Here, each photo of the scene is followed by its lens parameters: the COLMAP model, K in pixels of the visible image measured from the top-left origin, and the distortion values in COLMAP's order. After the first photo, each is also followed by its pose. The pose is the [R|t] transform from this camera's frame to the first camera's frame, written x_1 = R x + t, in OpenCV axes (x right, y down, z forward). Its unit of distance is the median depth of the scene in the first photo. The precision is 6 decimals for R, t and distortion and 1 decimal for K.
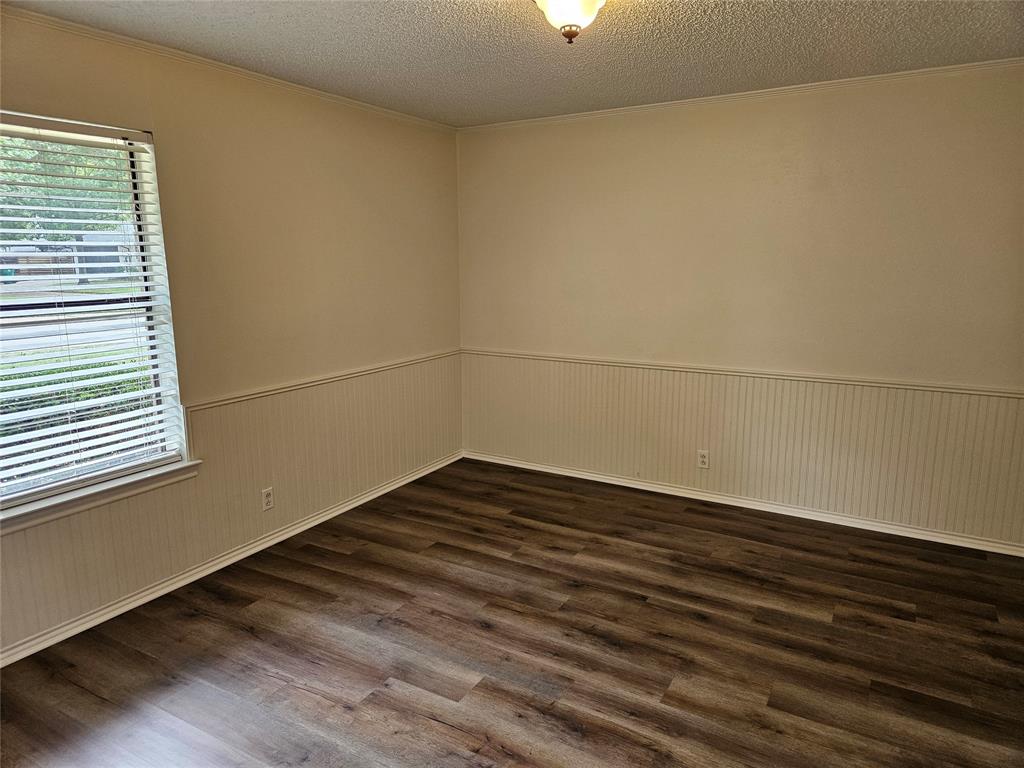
lens RADIAL K [[677.8, 0, 512.1], [0, 677.8, 384.4], [0, 0, 1]] dist [0.085491, -0.071323]
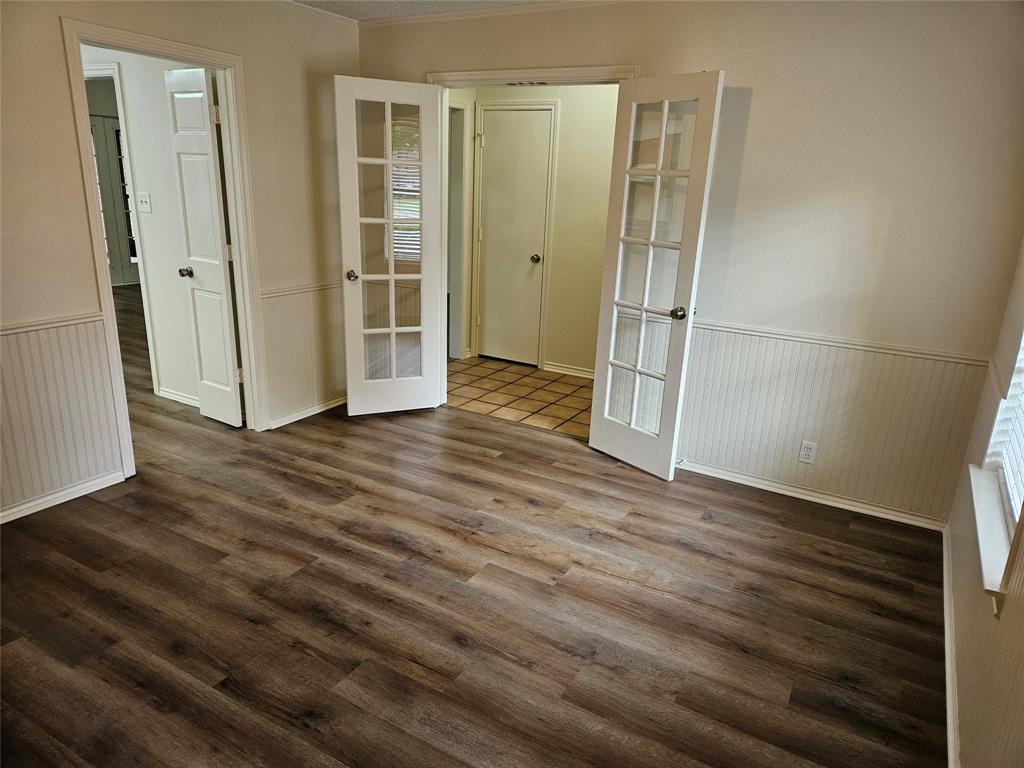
lens RADIAL K [[677.8, 0, 512.6], [0, 677.8, 384.1], [0, 0, 1]] dist [0.085491, -0.071323]
pose [[-0.999425, -0.033459, -0.005438, -0.092210], [-0.032253, 0.889240, 0.456303, -0.318539], [-0.010432, 0.456216, -0.889808, 1.711146]]
